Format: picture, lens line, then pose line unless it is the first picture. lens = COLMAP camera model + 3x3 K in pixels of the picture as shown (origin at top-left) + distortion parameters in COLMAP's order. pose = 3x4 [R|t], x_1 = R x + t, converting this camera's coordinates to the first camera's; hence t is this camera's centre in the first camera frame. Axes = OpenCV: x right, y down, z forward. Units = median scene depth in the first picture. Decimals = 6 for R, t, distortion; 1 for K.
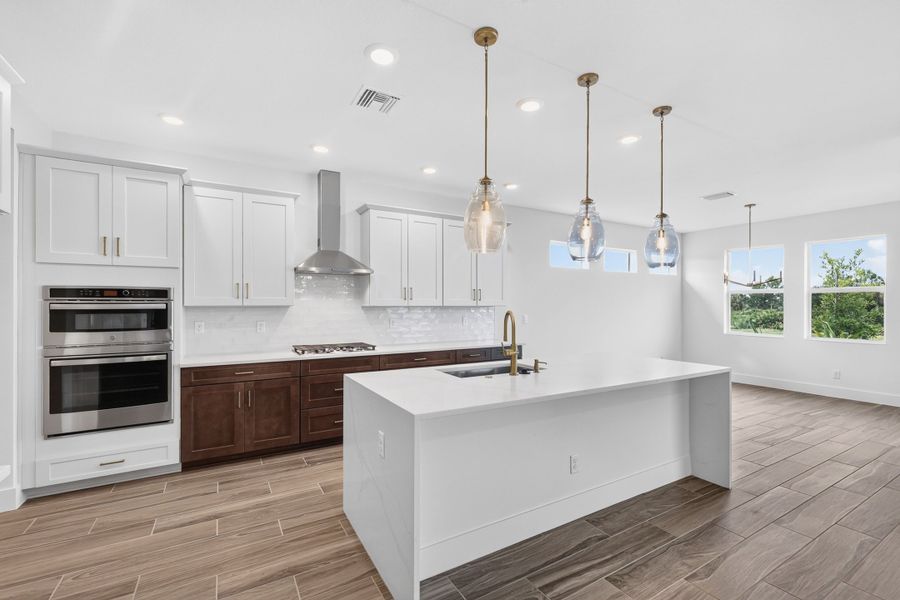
lens RADIAL K [[394.2, 0, 451.7], [0, 394.2, 304.1], [0, 0, 1]] dist [0.002468, 0.000485]
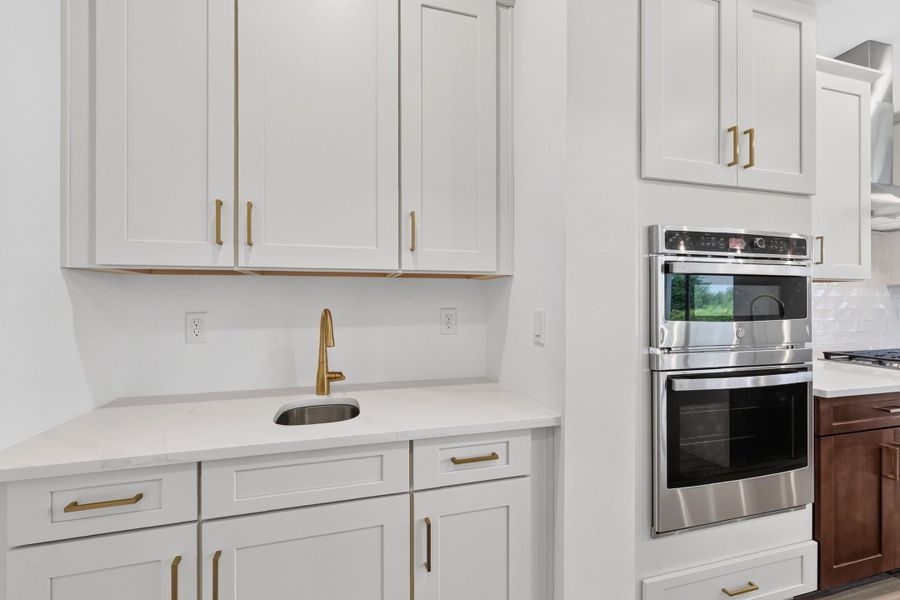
lens RADIAL K [[393.5, 0, 453.6], [0, 393.5, 300.1], [0, 0, 1]] dist [-0.000049, -0.000022]
pose [[0.967697, 0.003691, -0.252090, -1.001051], [-0.002816, 0.999989, 0.003831, 0.038510], [0.252101, -0.002997, 0.967696, 0.407629]]
